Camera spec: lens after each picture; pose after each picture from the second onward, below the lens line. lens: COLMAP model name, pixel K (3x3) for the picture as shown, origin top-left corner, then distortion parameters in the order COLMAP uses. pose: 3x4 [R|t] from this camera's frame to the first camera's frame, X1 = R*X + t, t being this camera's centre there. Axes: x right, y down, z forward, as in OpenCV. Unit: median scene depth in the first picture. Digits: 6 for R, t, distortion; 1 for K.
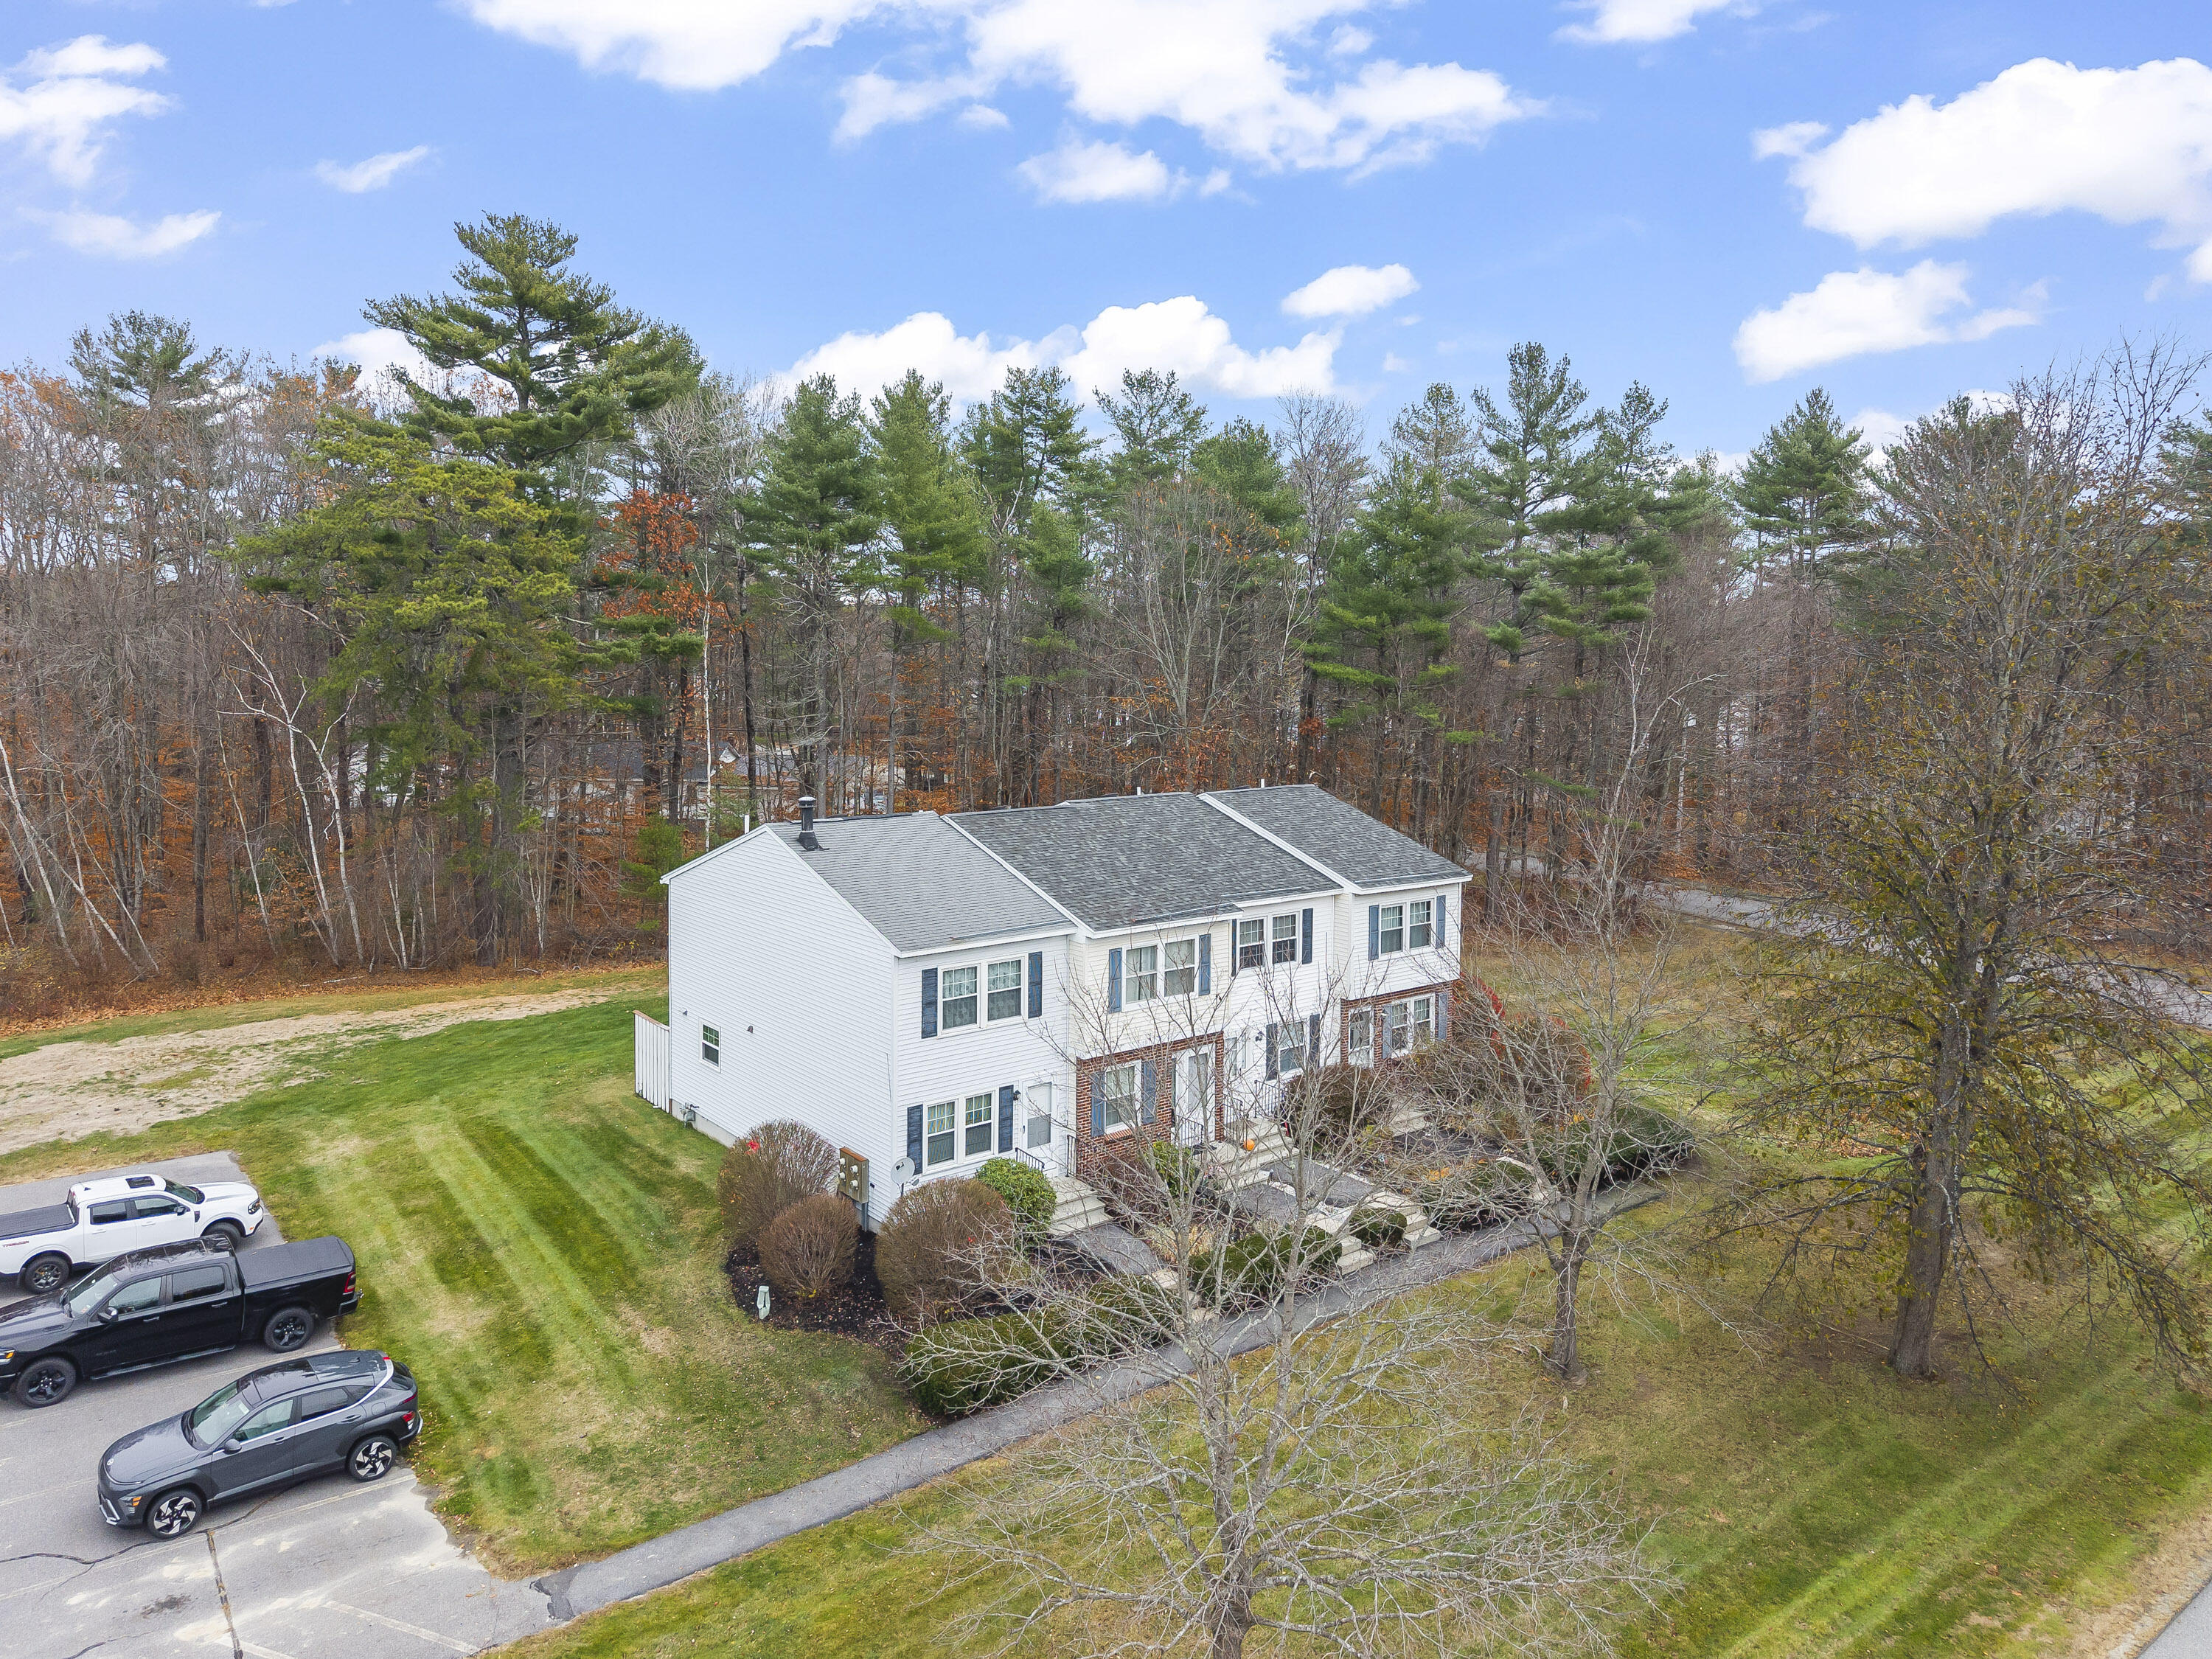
lens RADIAL K [[1563.1, 0, 1111.9], [0, 1563.1, 659.6], [0, 0, 1]] dist [0.002980, -0.003593]
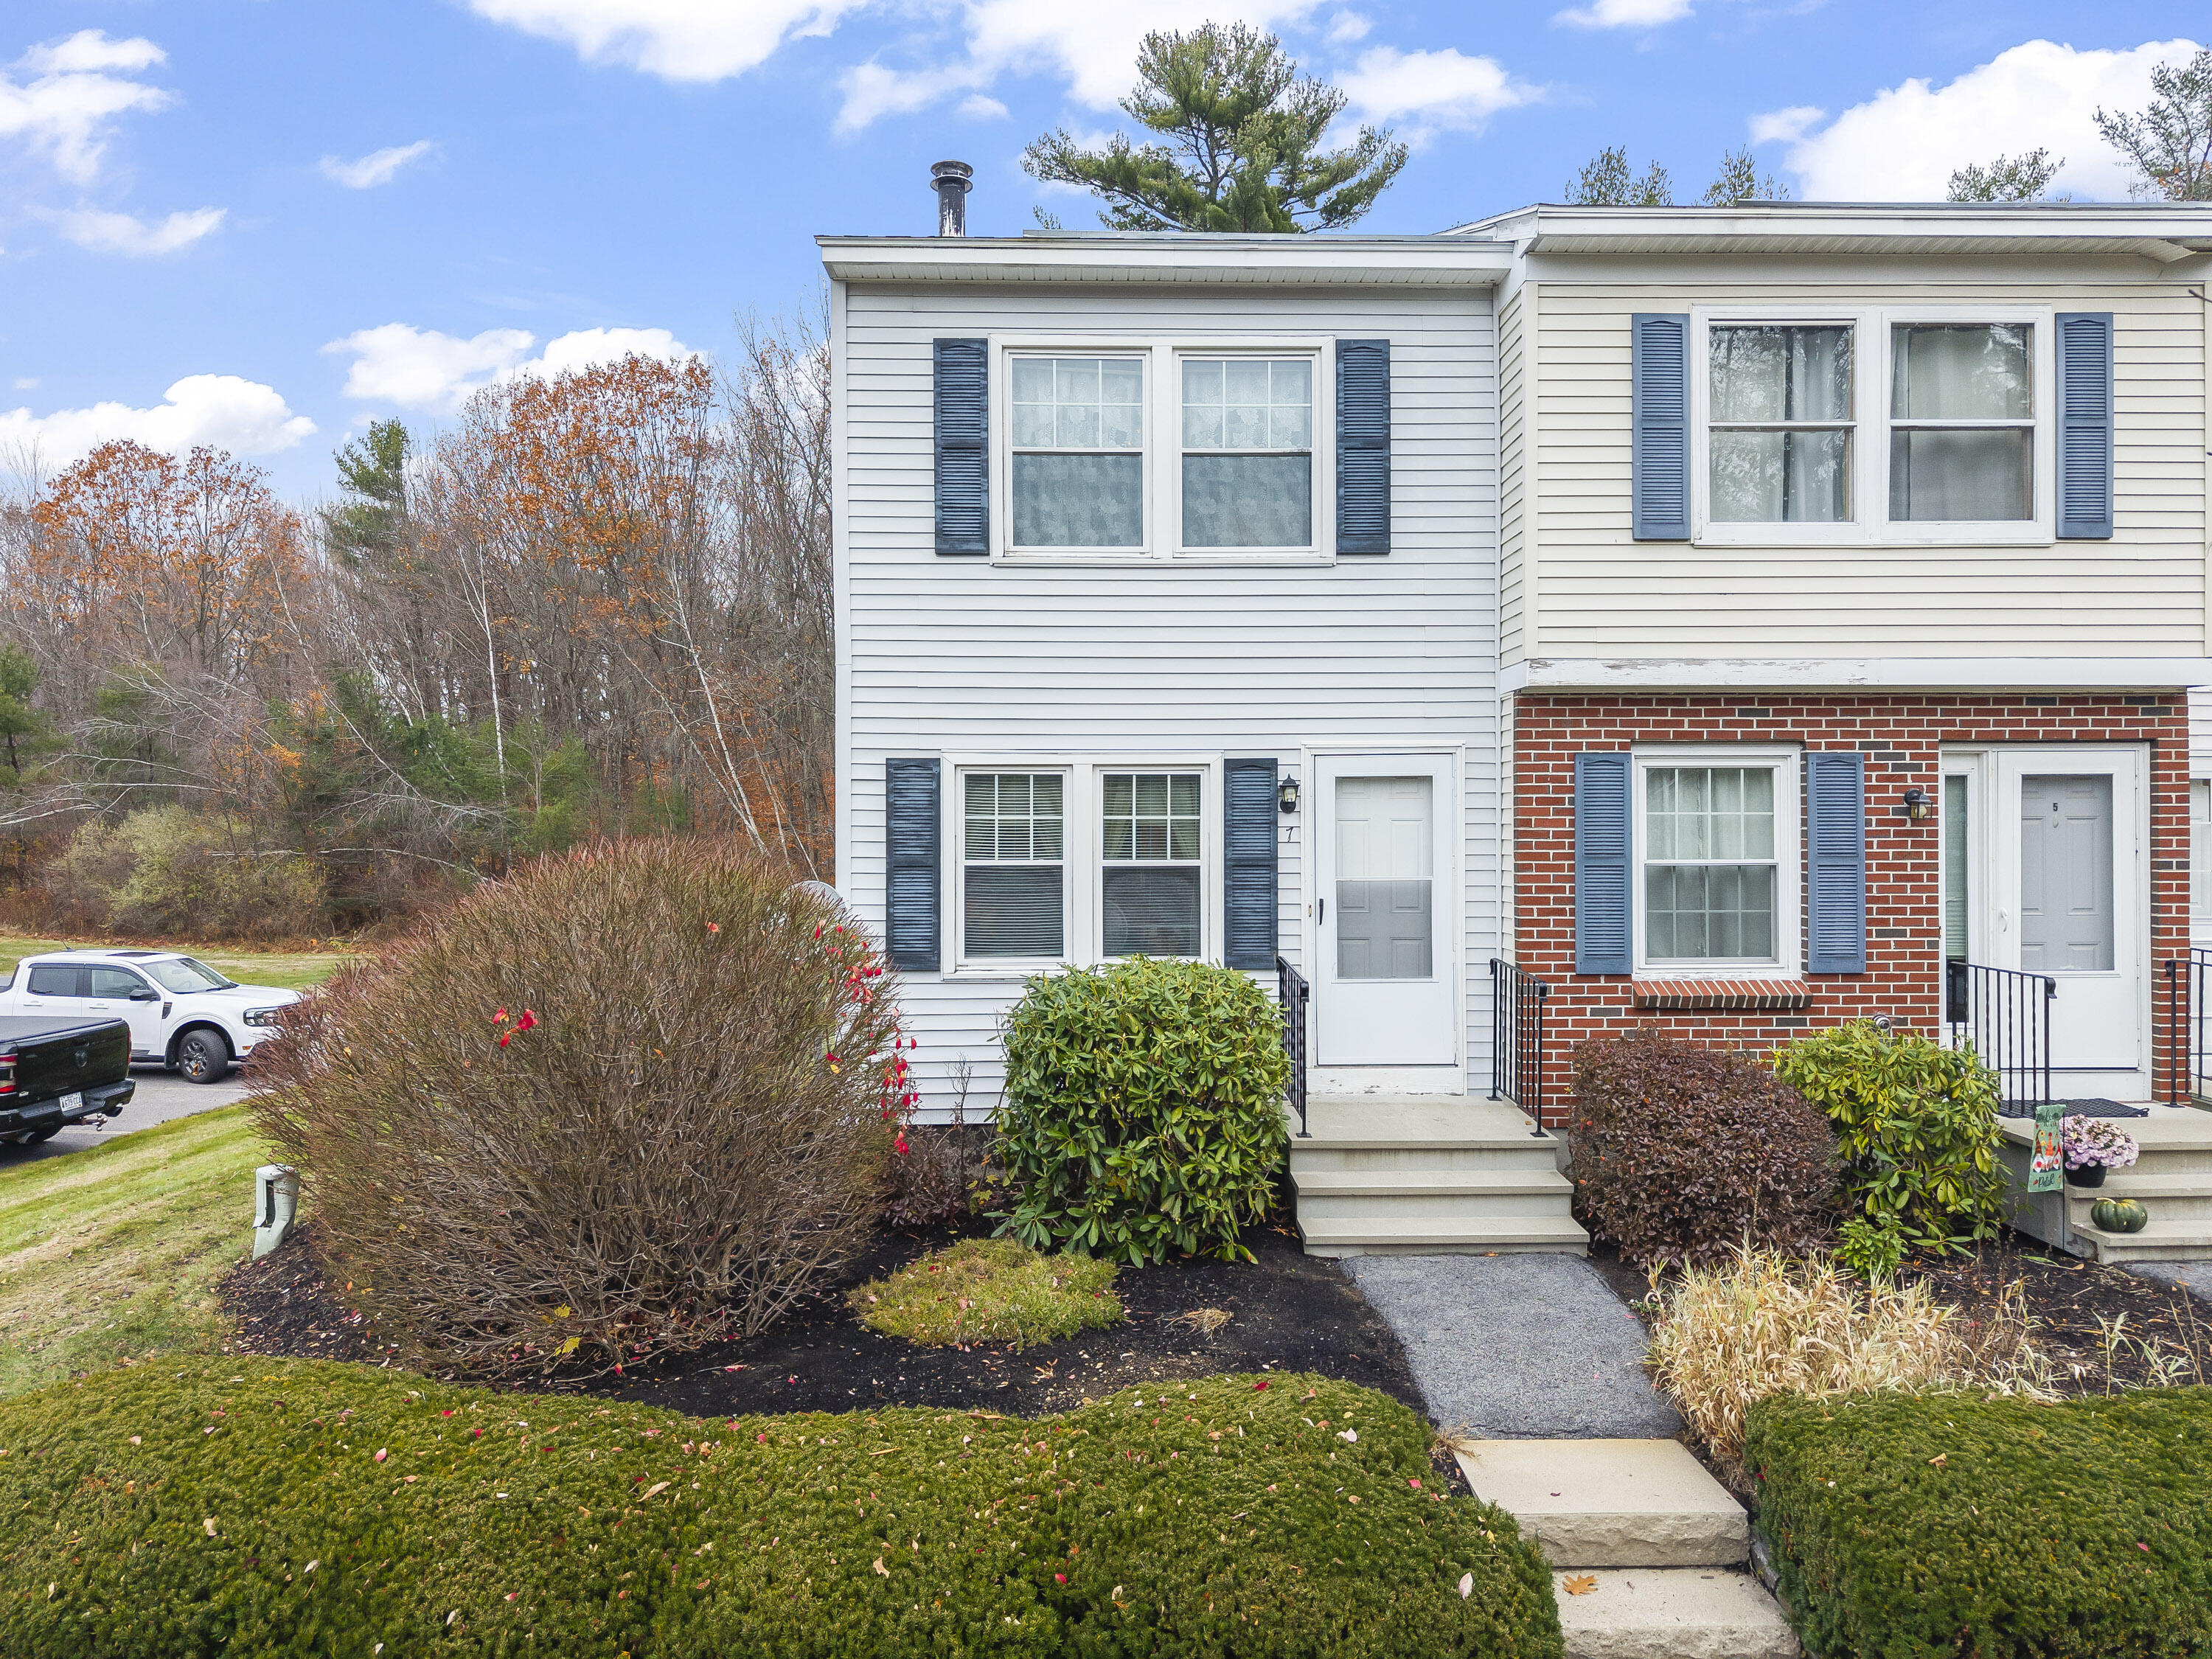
lens RADIAL K [[1464.3, 0, 1118.9], [0, 1464.3, 851.8], [0, 0, 1]] dist [0.028406, -0.035340]
pose [[0.788042, -0.008967, -0.615556, 0.079898], [-0.003710, 0.999807, -0.019315, 0.260453], [0.615610, 0.017505, 0.787856, 0.660586]]
